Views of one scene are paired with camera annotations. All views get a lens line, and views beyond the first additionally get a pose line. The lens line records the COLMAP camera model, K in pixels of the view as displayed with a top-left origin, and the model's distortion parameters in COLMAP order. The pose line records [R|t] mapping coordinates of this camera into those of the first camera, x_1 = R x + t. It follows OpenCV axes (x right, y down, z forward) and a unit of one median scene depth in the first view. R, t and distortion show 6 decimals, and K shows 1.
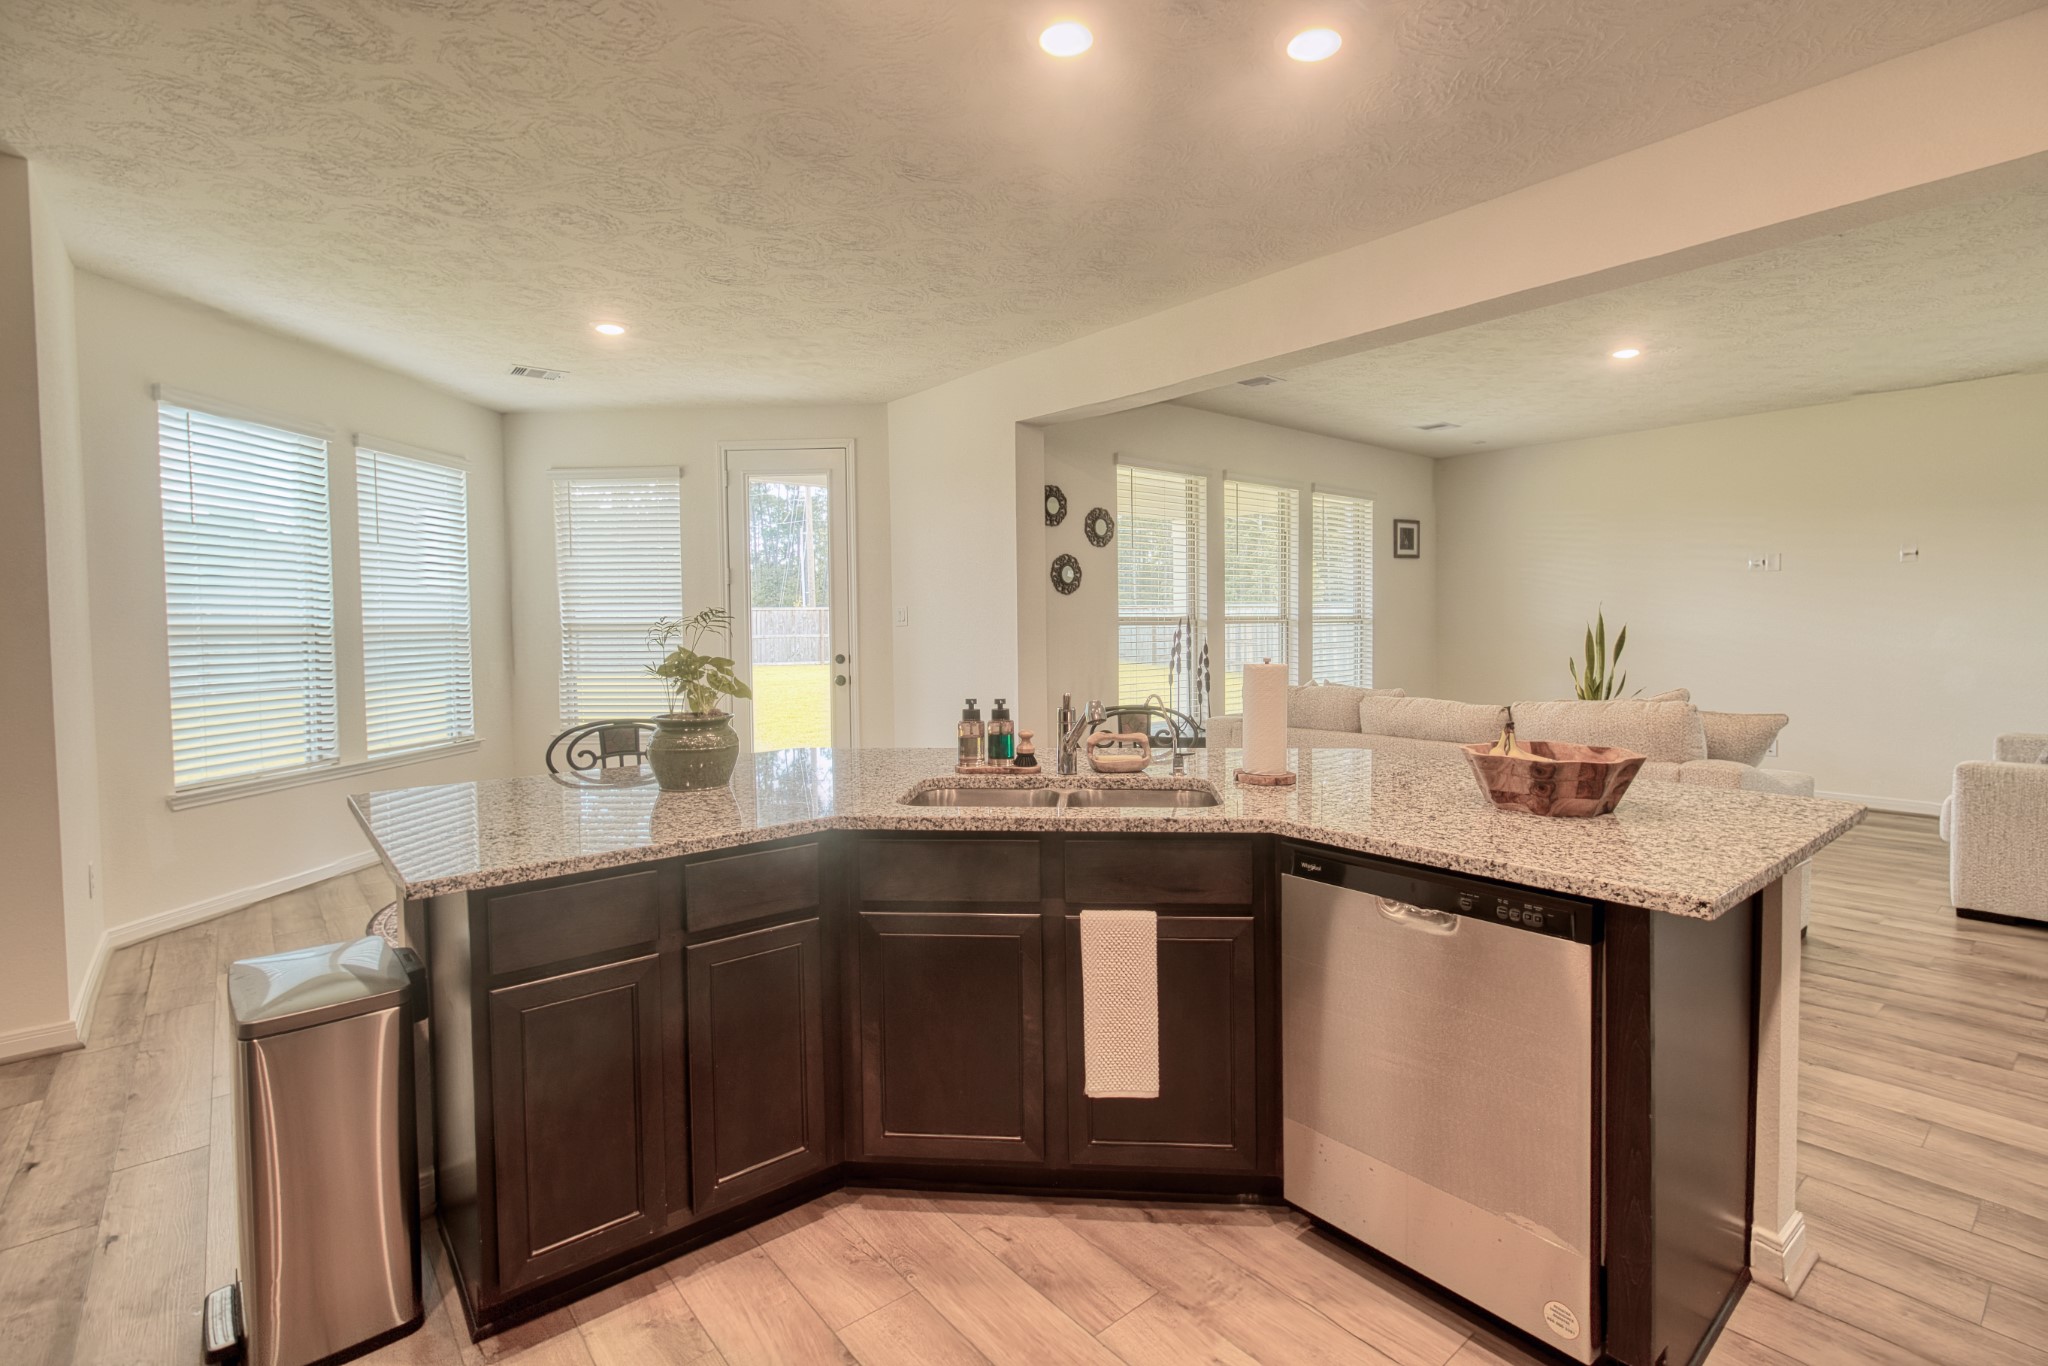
lens RADIAL K [[983.1, 0, 1039.6], [0, 983.1, 660.0], [0, 0, 1]] dist [0.009059, -0.000863]
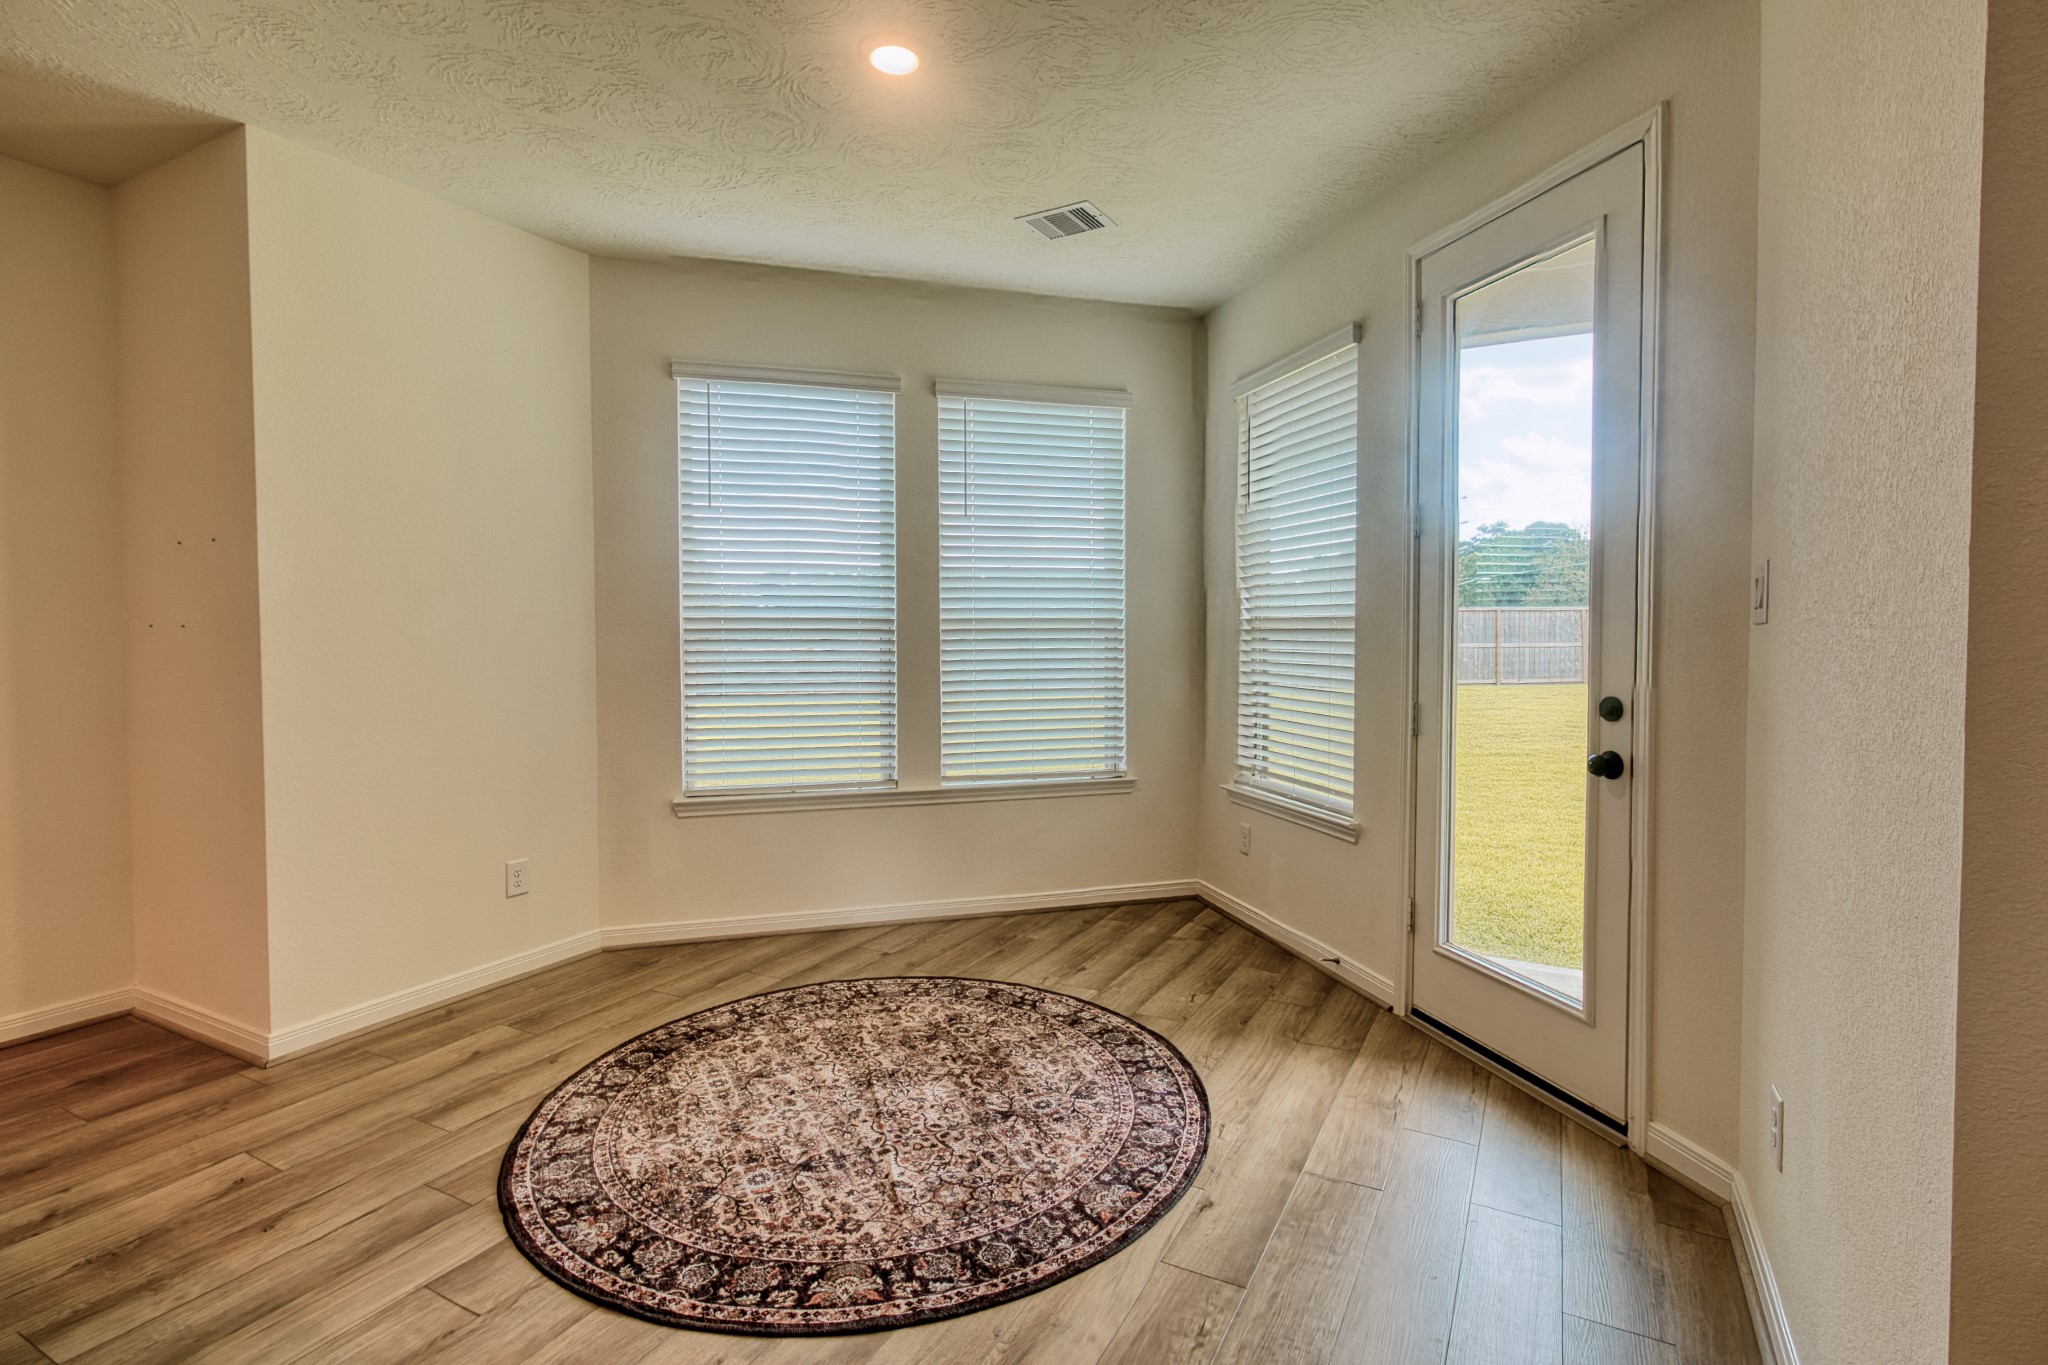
lens RADIAL K [[993.5, 0, 1000.0], [0, 993.5, 672.0], [0, 0, 1]] dist [0.002176, 0.000077]
pose [[0.368553, 0.049683, -0.928278, 0.076957], [-0.036639, 0.998571, 0.038899, -0.023719], [0.928884, 0.019675, 0.369847, 0.684243]]
